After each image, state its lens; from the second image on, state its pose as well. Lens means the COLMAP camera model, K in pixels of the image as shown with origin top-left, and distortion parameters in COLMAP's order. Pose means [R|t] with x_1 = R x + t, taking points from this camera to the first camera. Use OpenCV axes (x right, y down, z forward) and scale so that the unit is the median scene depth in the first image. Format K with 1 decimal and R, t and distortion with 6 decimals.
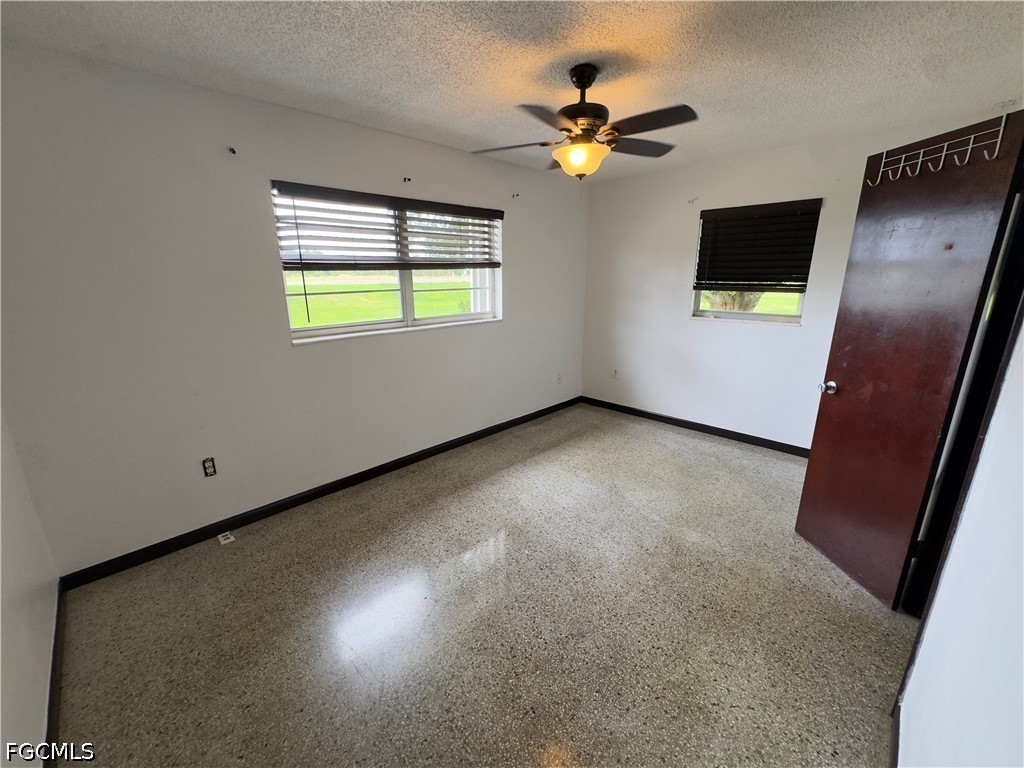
lens RADIAL K [[409.0, 0, 512.1], [0, 409.0, 382.8], [0, 0, 1]] dist [-0.002959, -0.000738]
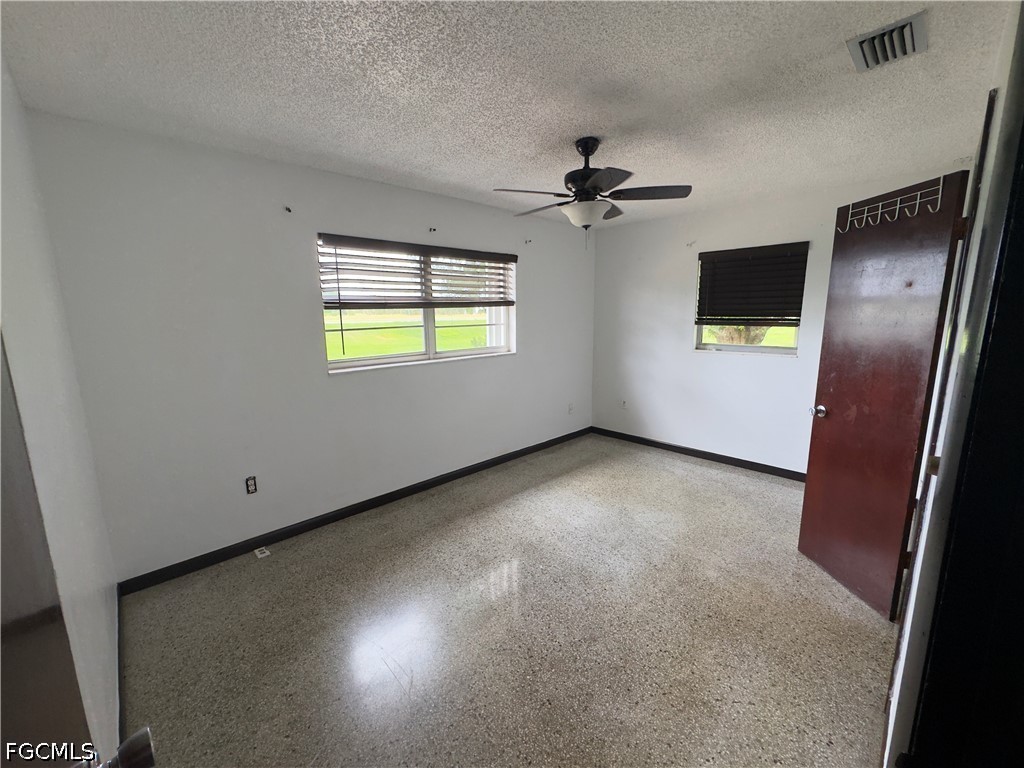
lens RADIAL K [[409.0, 0, 511.2], [0, 409.0, 382.0], [0, 0, 1]] dist [-0.002959, -0.000738]
pose [[0.999596, -0.002051, -0.028353, -0.012200], [-0.000520, 0.995910, -0.090354, 0.033533], [0.028423, 0.090332, 0.995506, -0.114890]]
